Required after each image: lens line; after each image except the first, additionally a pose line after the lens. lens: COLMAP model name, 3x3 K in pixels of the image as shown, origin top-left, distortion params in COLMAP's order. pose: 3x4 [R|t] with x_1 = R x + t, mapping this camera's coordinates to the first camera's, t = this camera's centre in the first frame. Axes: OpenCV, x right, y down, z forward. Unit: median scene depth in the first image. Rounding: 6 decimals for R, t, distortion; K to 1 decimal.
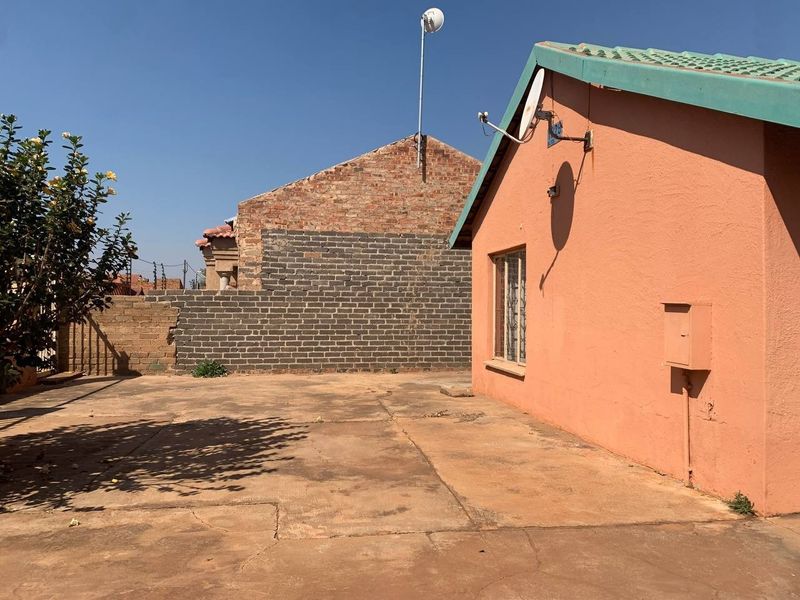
lens RADIAL K [[564.4, 0, 400.0], [0, 564.4, 300.0], [0, 0, 1]] dist [-0.082723, 0.000711]
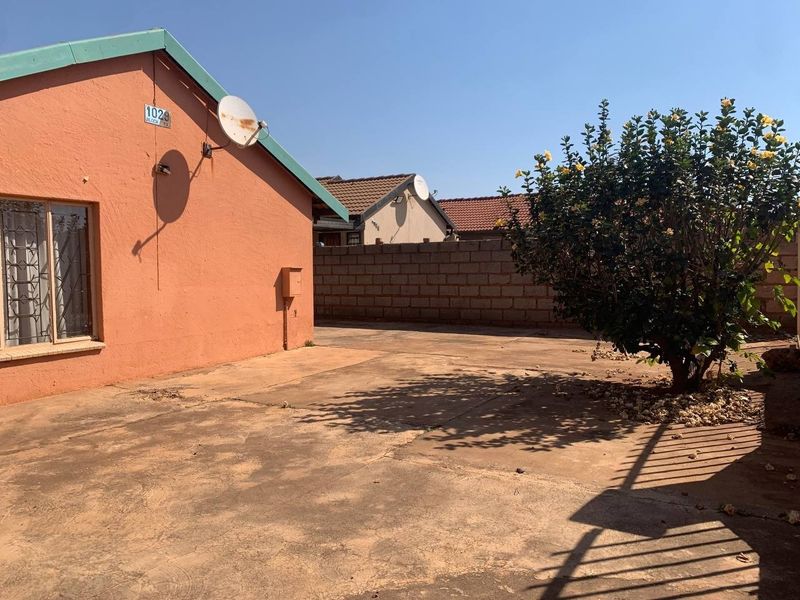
lens RADIAL K [[564.4, 0, 400.0], [0, 564.4, 300.0], [0, 0, 1]] dist [-0.082723, 0.000711]
pose [[-0.731272, -0.049219, 0.680308, -0.924305], [-0.011861, 0.998160, 0.059465, -0.002253], [-0.681983, 0.035416, -0.730510, 1.619213]]
